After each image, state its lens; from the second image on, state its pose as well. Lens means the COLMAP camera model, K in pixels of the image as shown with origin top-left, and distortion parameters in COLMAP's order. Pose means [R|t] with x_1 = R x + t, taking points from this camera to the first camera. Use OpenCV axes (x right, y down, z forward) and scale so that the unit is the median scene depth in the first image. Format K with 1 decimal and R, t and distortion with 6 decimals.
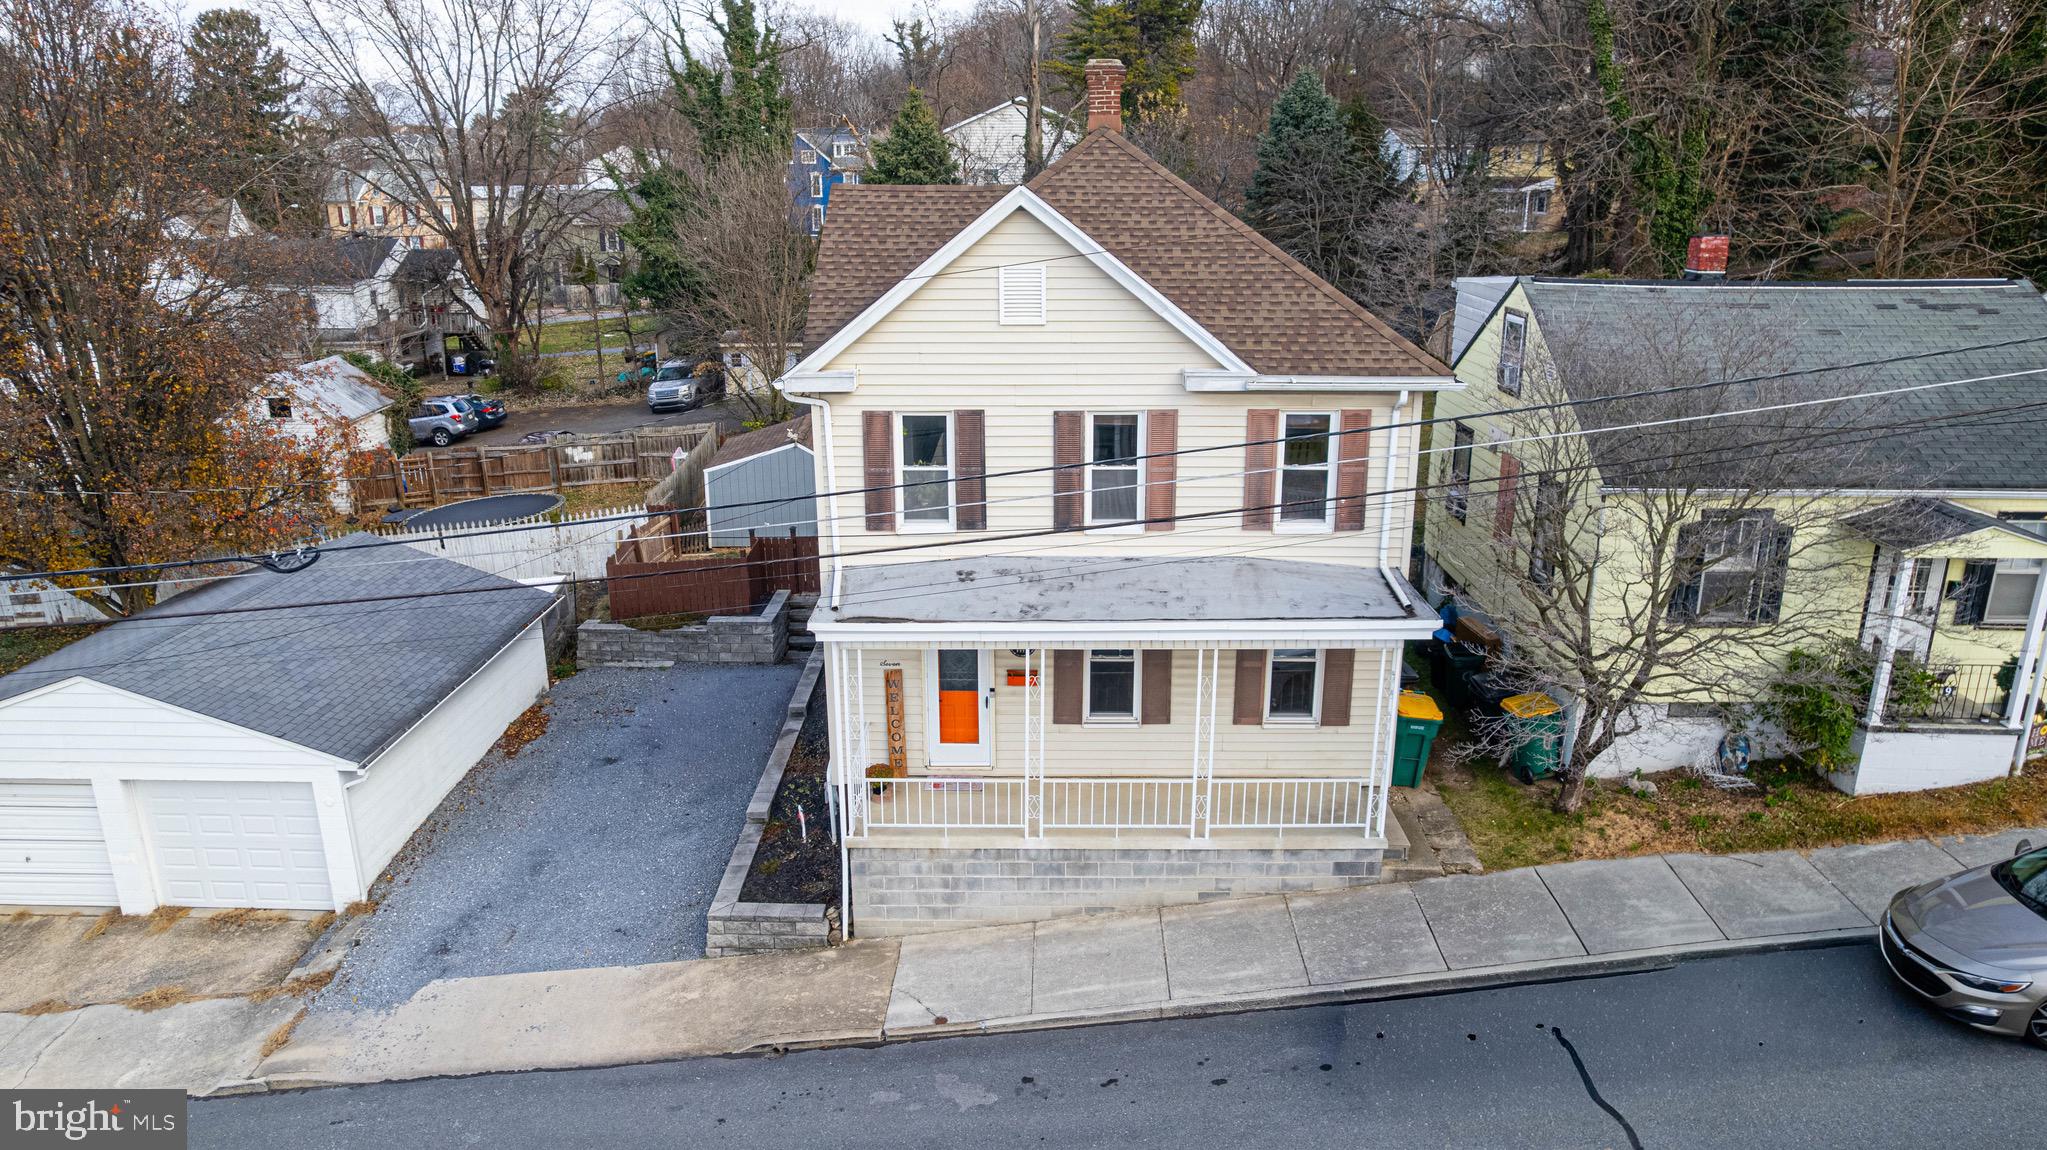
lens RADIAL K [[1309.2, 0, 1018.5], [0, 1309.2, 574.1], [0, 0, 1]] dist [-0.050118, 0.023204]
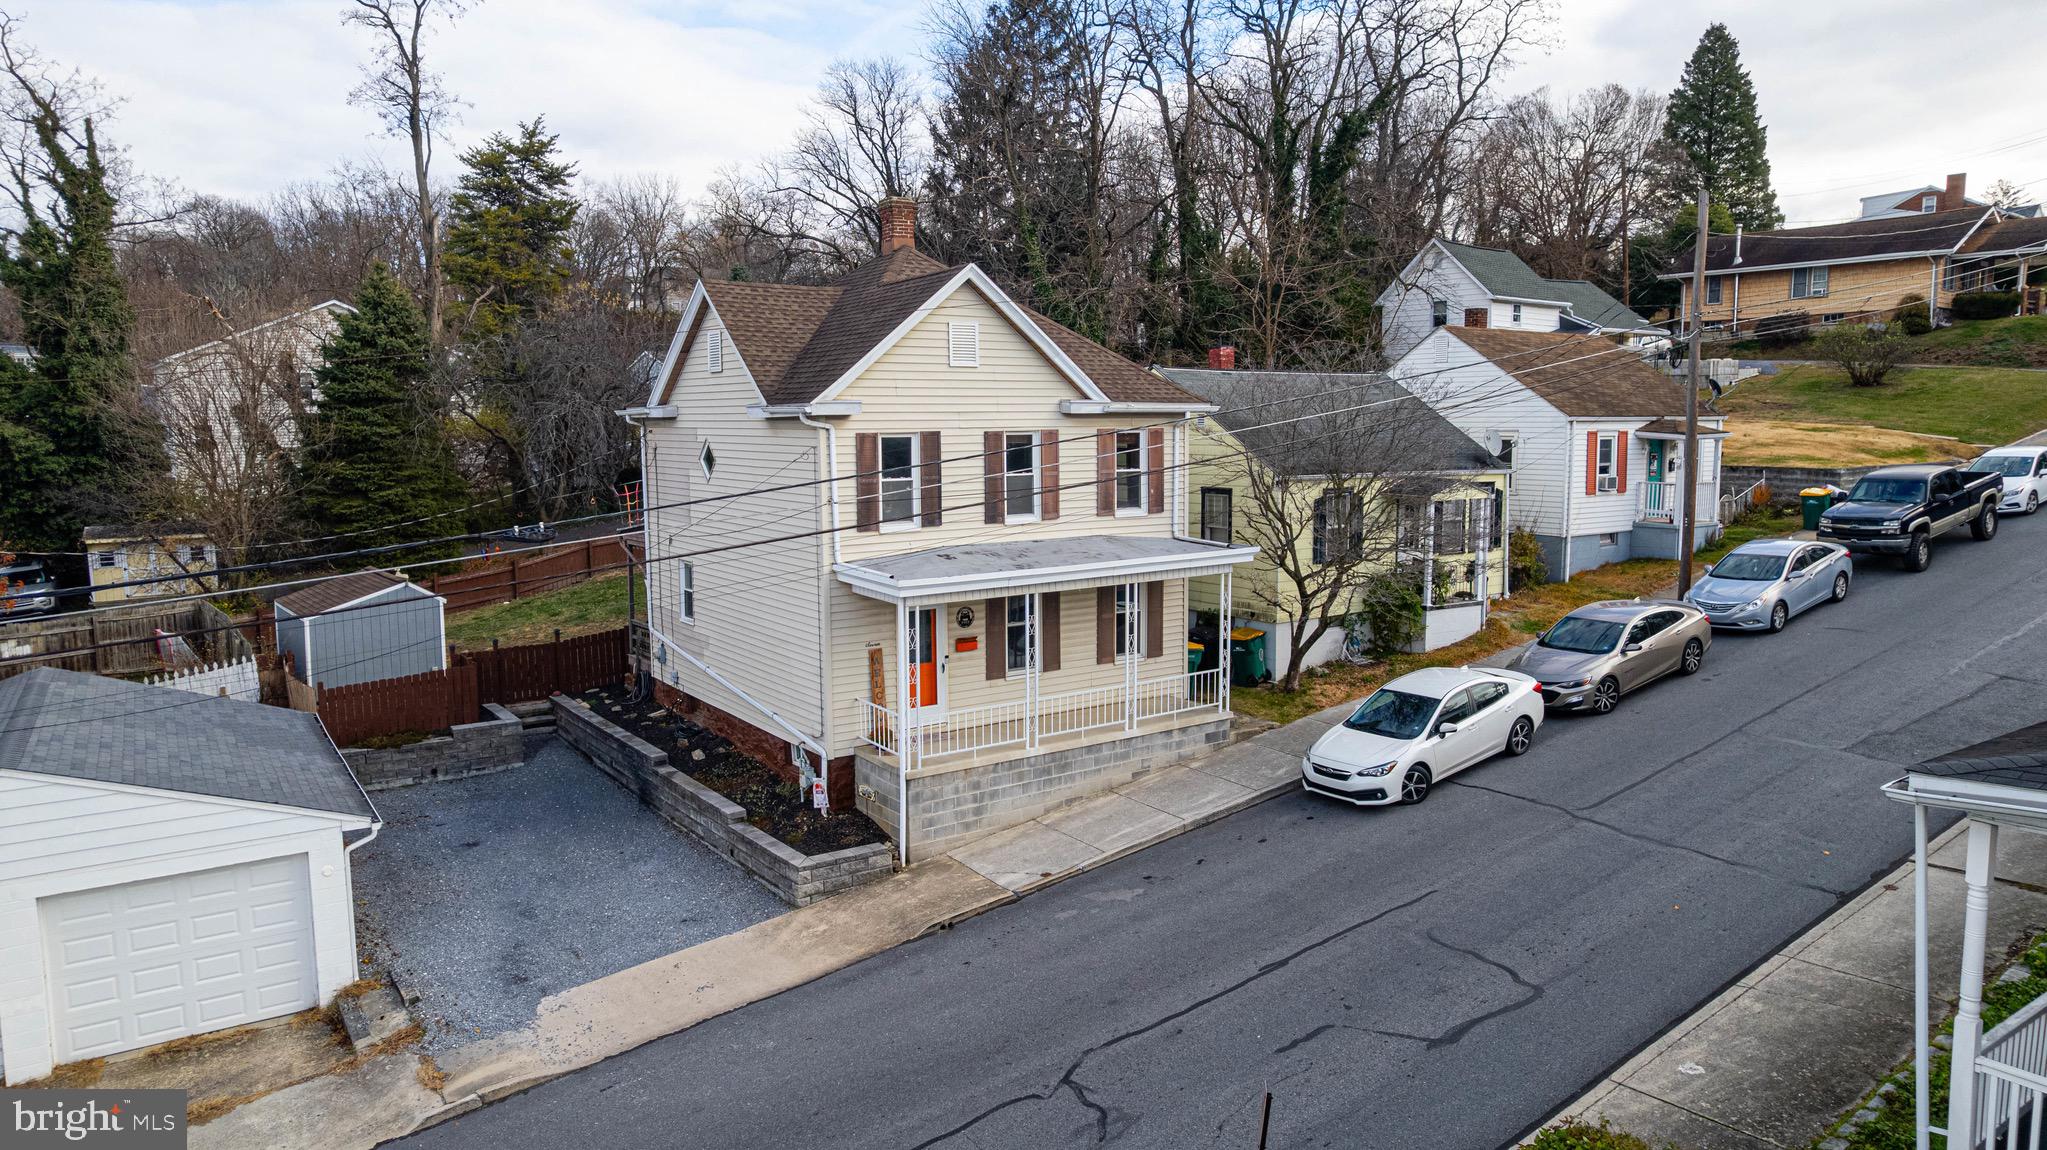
lens RADIAL K [[1309.2, 0, 1024.7], [0, 1309.2, 563.1], [0, 0, 1]] dist [-0.050118, 0.023204]
pose [[0.806321, -0.065359, 0.587856, -0.731584], [0.176412, 0.975215, -0.133546, 0.192164], [-0.564558, 0.211386, 0.797866, -0.066088]]
